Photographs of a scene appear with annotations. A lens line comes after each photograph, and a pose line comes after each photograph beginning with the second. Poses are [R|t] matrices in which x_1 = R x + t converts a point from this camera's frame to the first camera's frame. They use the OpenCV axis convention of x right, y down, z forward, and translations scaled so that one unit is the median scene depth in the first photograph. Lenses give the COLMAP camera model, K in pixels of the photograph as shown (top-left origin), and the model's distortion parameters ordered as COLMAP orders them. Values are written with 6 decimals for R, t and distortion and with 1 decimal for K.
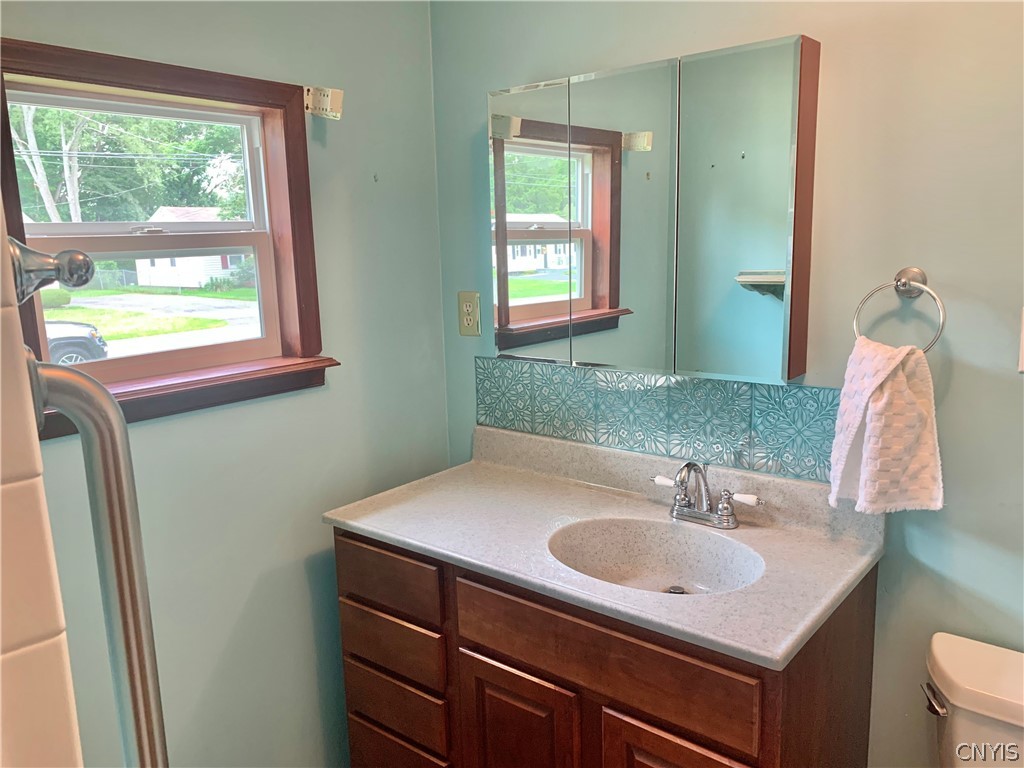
lens RADIAL K [[786.7, 0, 511.2], [0, 786.7, 389.4], [0, 0, 1]] dist [0.040685, -0.040705]
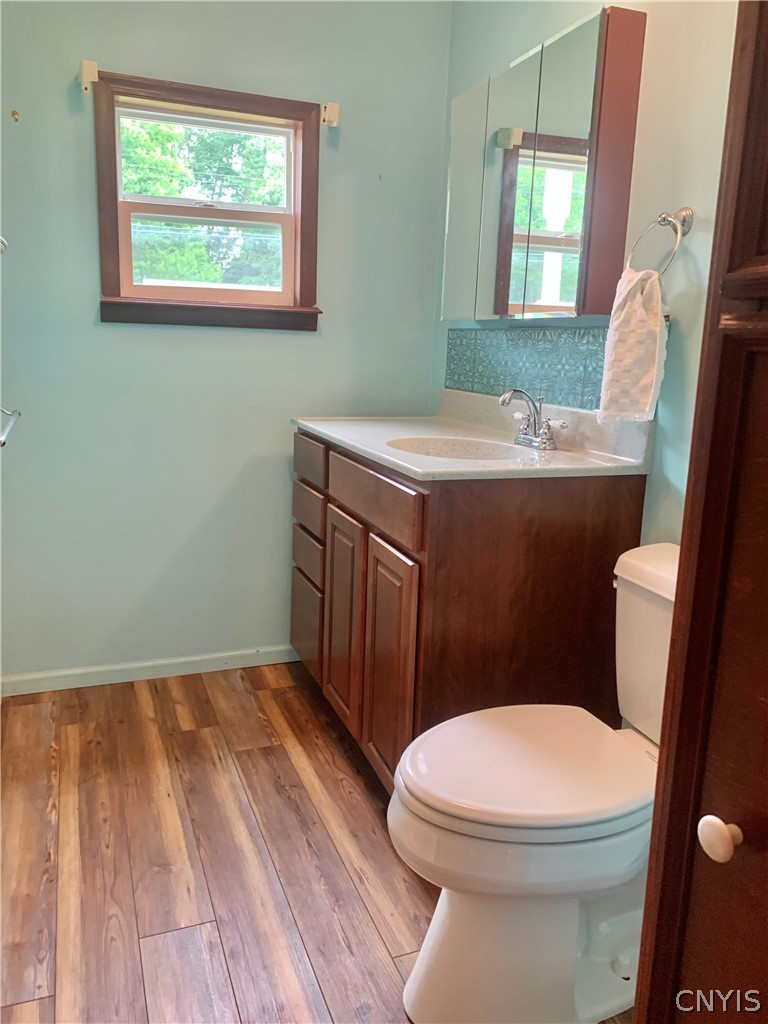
lens RADIAL K [[786.7, 0, 385.3], [0, 786.7, 507.0], [0, 0, 1]] dist [0.040685, -0.040705]
pose [[0.862895, 0.161637, -0.478837, 0.615928], [-0.156658, 0.986353, 0.050647, 0.225308], [0.480489, 0.031310, 0.876441, -0.139926]]
